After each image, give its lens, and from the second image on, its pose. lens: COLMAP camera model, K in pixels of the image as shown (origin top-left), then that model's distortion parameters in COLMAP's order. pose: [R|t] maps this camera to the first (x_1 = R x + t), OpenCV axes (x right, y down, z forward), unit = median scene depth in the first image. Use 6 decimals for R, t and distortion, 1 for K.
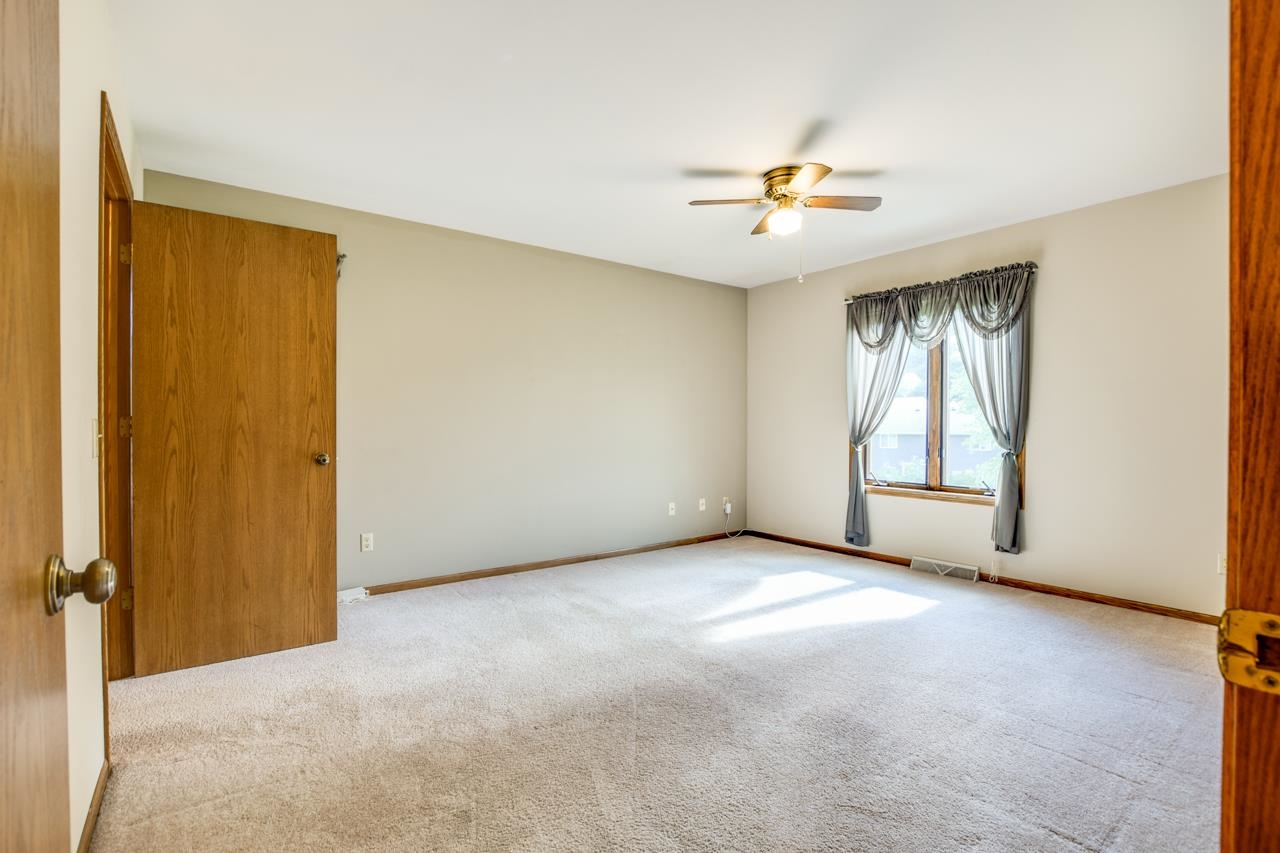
lens RADIAL K [[565.9, 0, 636.4], [0, 565.9, 428.8], [0, 0, 1]] dist [-0.033436, 0.008591]
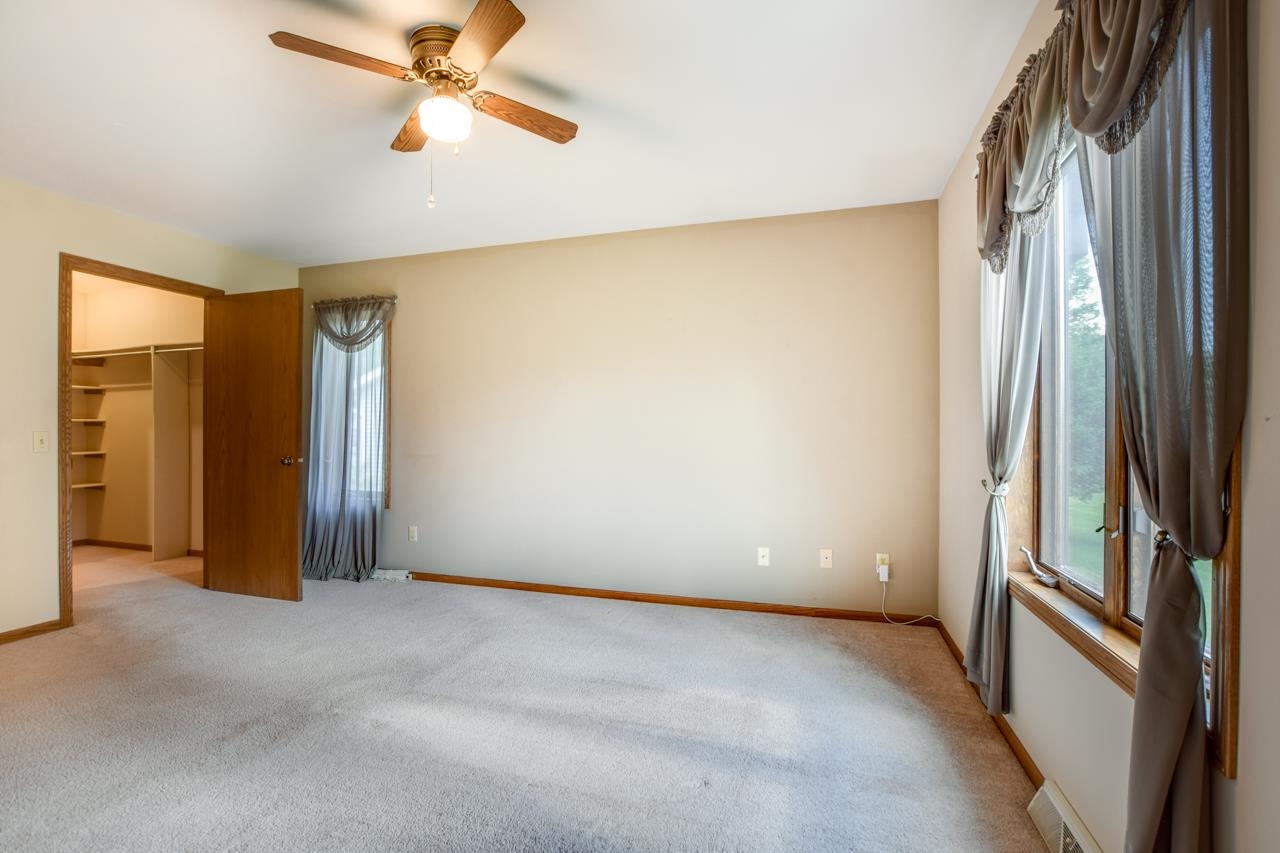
lens RADIAL K [[565.9, 0, 636.4], [0, 565.9, 428.8], [0, 0, 1]] dist [-0.033436, 0.008591]
pose [[0.595444, -0.009651, -0.803339, 0.621916], [-0.004706, 0.999869, -0.015501, -0.002280], [0.803383, 0.013011, 0.595321, 0.552369]]
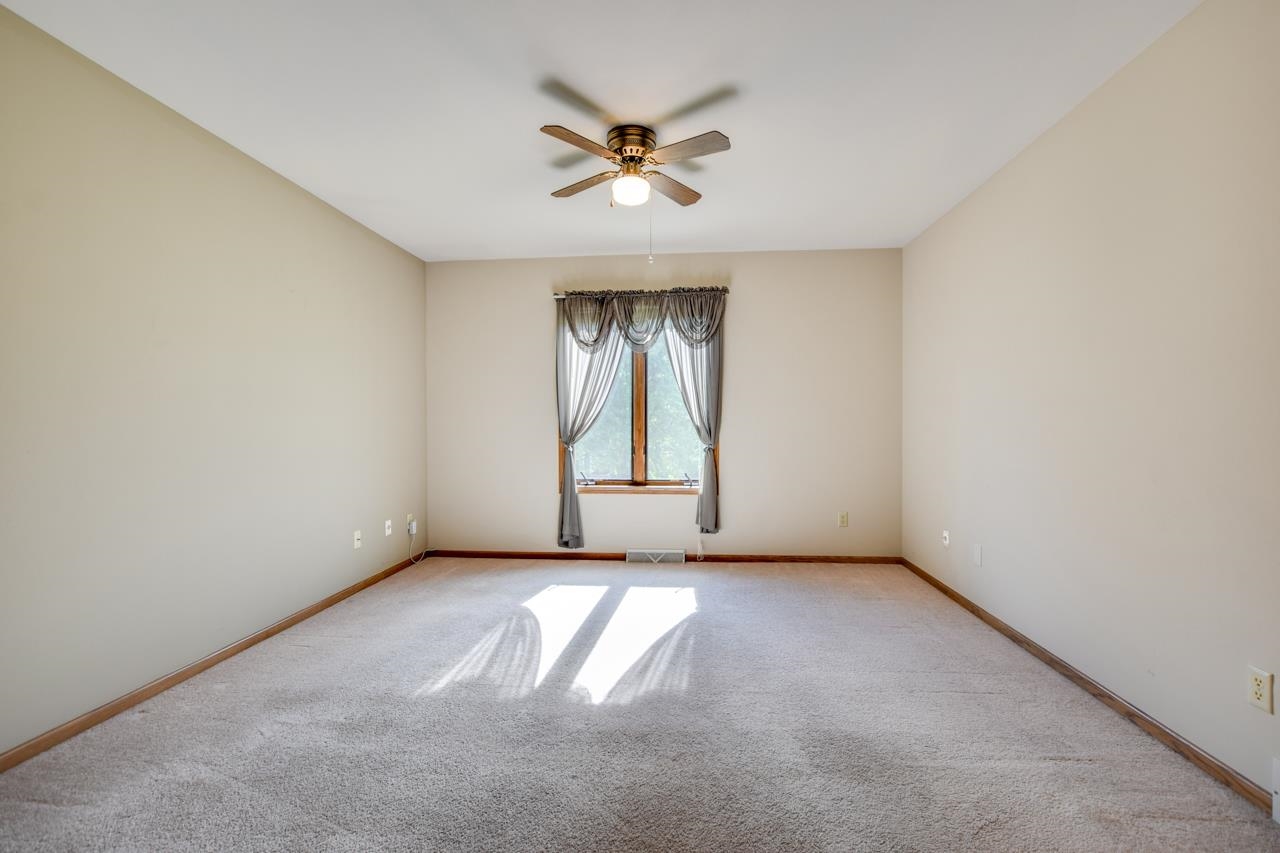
lens RADIAL K [[546.2, 0, 633.5], [0, 546.2, 428.1], [0, 0, 1]] dist [-0.032279, -0.000184]
pose [[0.678162, -0.008116, 0.734868, -0.249197], [0.008118, 0.999961, 0.003553, -0.003105], [-0.734868, 0.003556, 0.678201, 0.305866]]
